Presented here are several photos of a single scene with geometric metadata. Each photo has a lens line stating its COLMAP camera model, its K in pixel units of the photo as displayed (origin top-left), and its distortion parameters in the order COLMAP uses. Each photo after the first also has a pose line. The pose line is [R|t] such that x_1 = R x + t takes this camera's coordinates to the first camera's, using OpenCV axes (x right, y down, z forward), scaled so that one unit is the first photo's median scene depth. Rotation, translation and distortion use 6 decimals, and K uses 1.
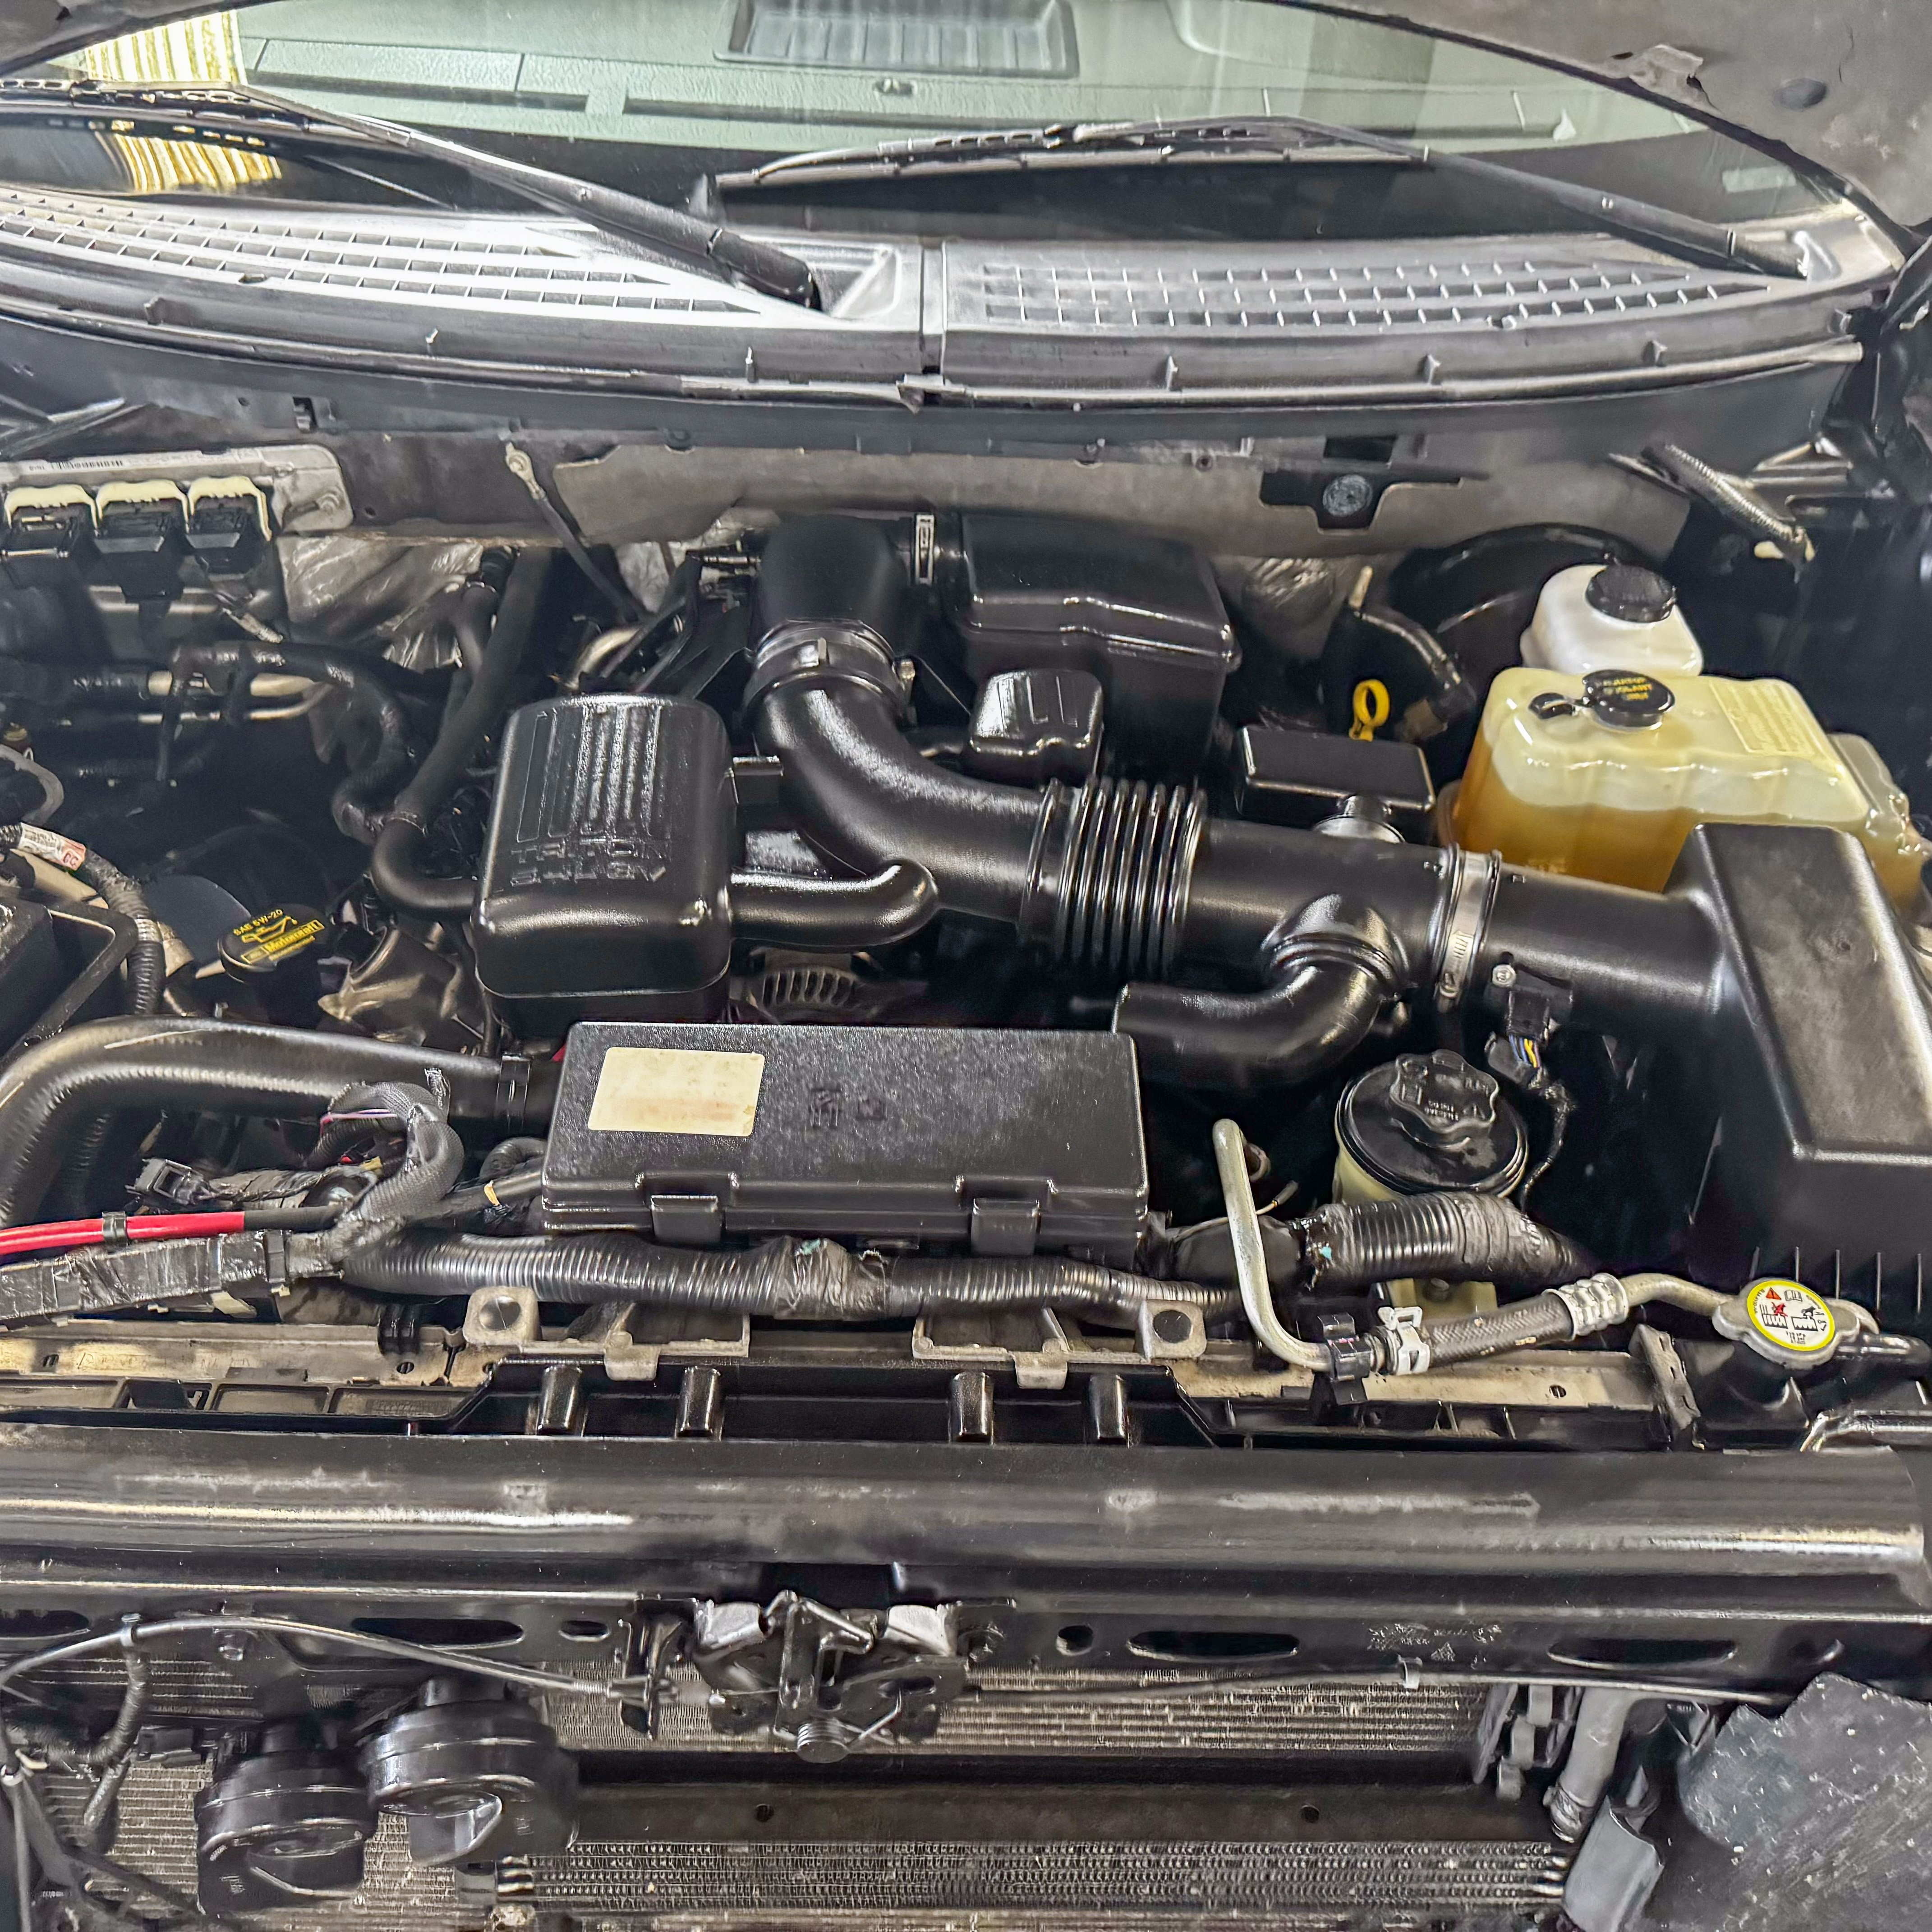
lens RADIAL K [[1812.8, 0, 967.6], [0, 1812.8, 961.3], [0, 0, 1]] dist [0.028630, -0.063369]
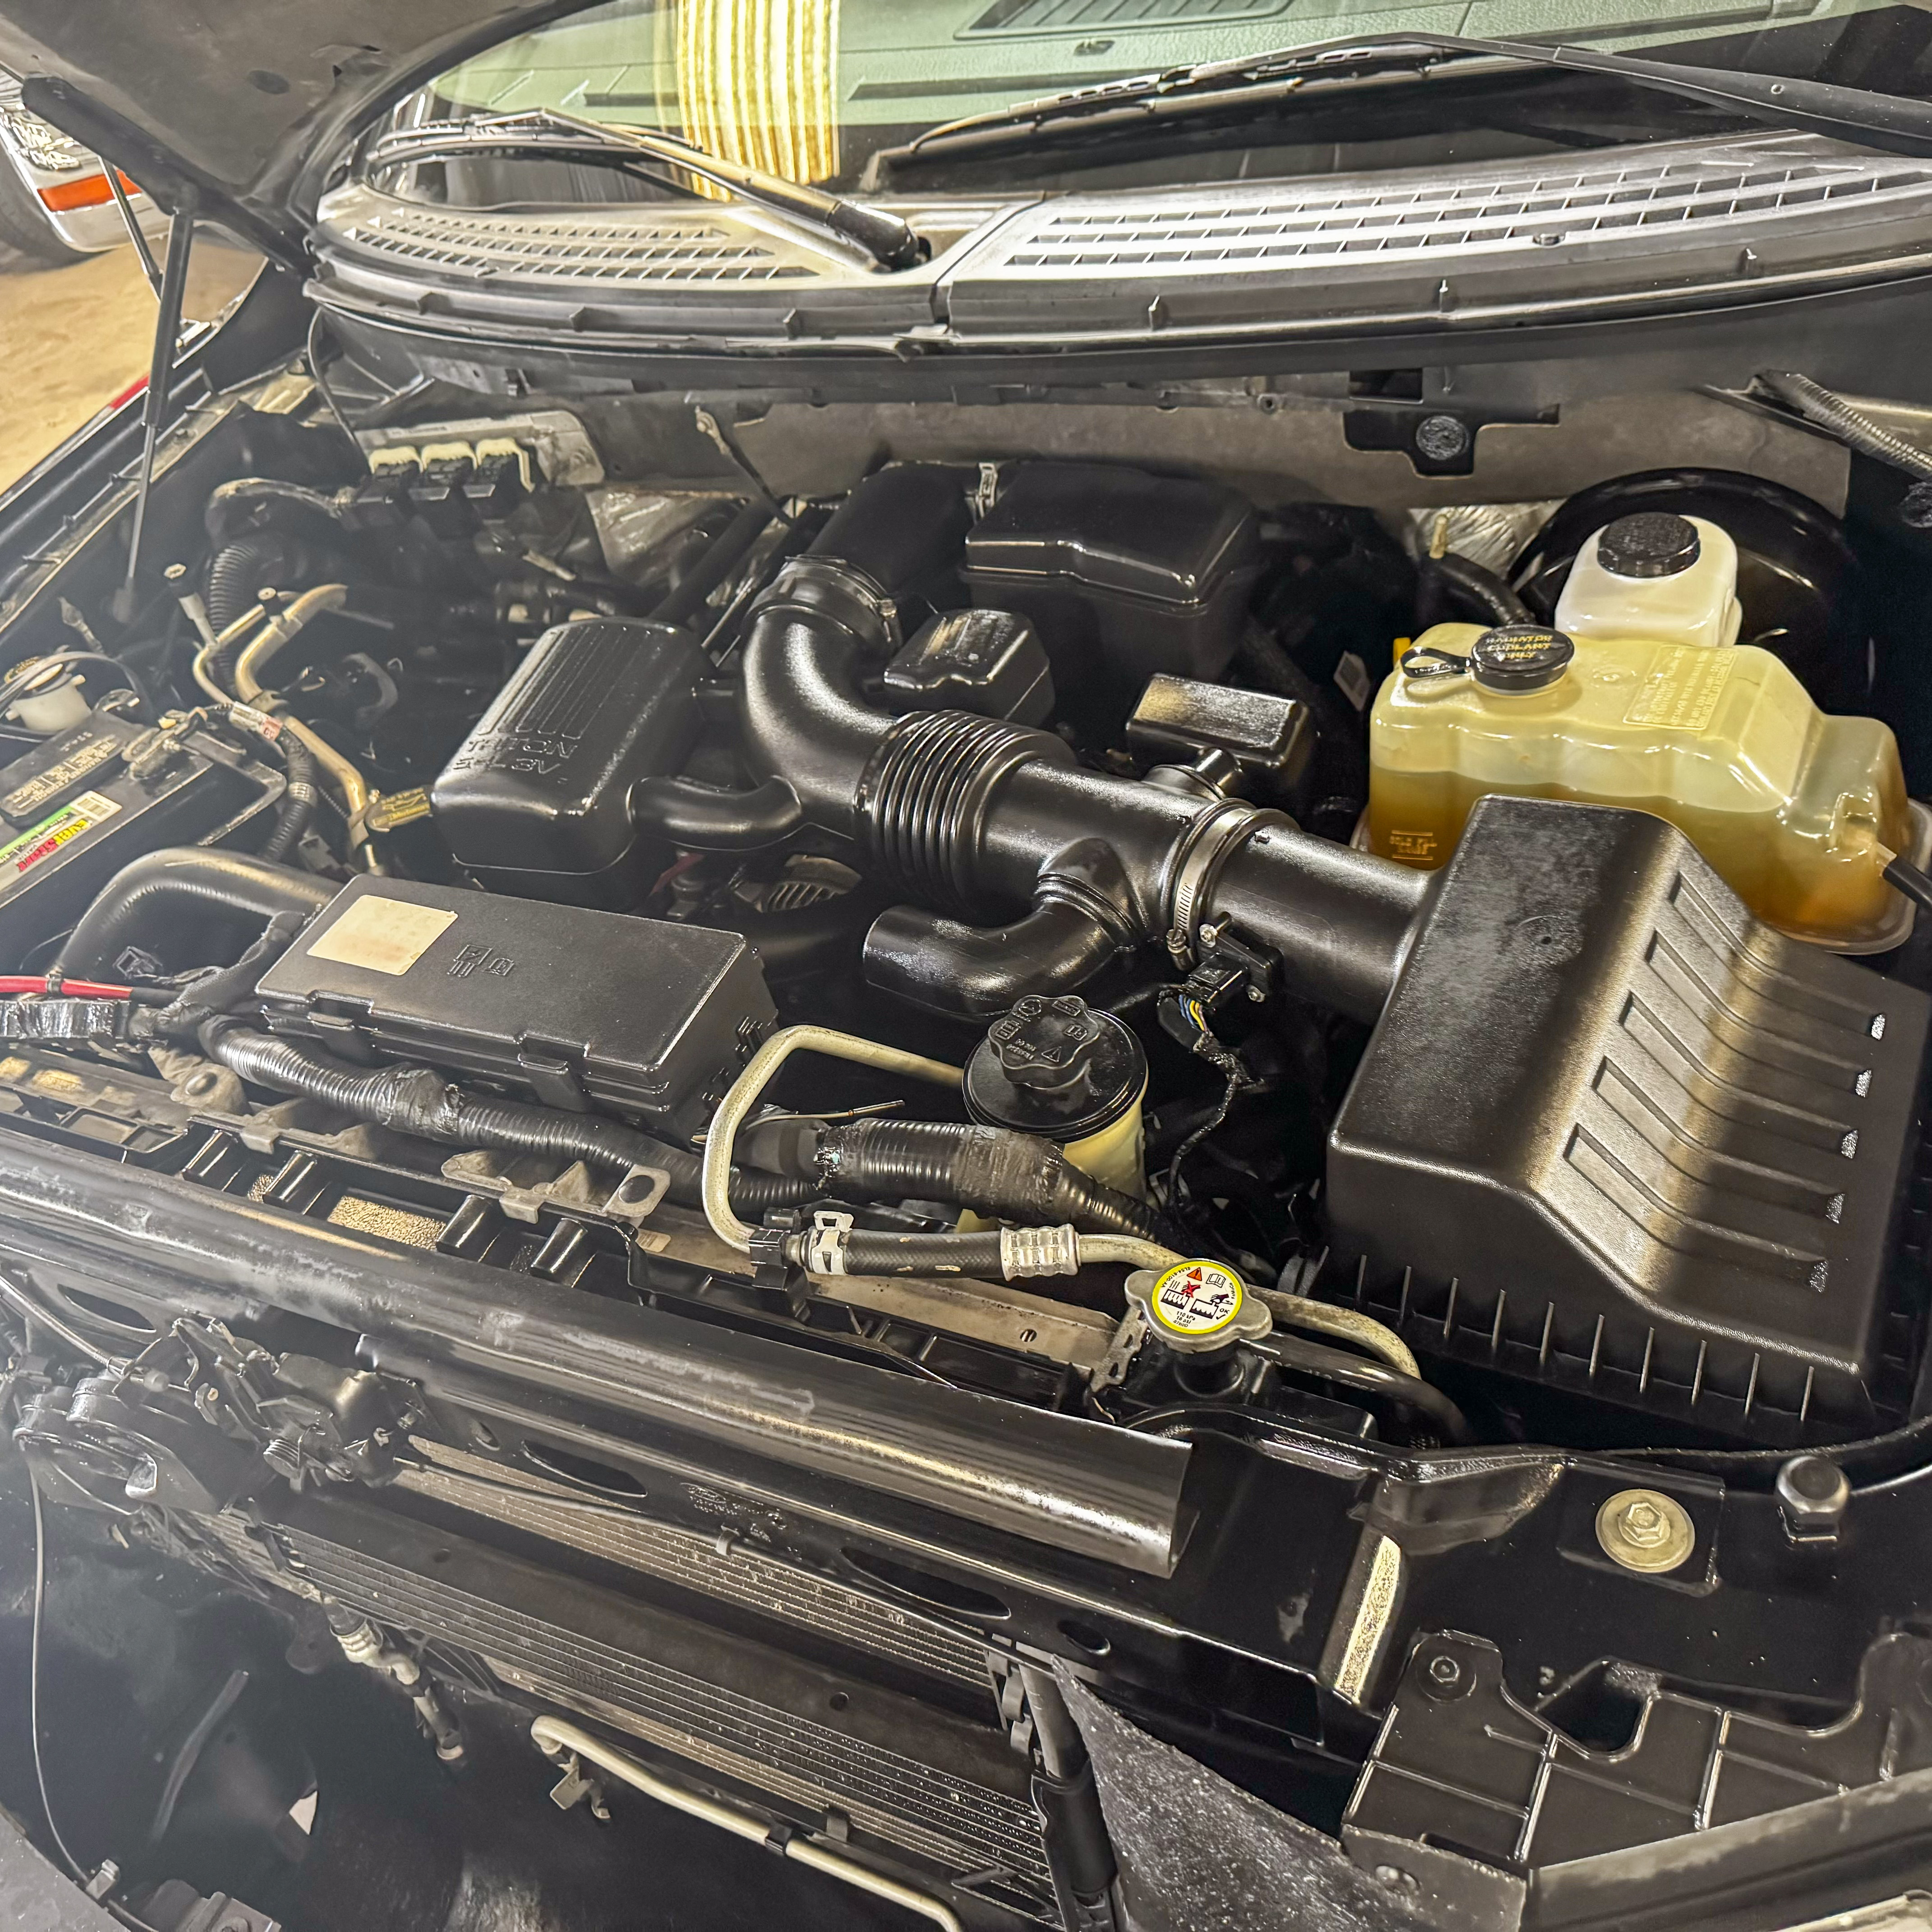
lens RADIAL K [[1812.8, 0, 960.9], [0, 1812.8, 979.5], [0, 0, 1]] dist [0.028630, -0.063369]
pose [[0.879242, 0.120032, -0.461005, 0.467578], [-0.112264, 0.992688, 0.044354, 0.003493], [0.462958, 0.012756, 0.886288, 0.072471]]
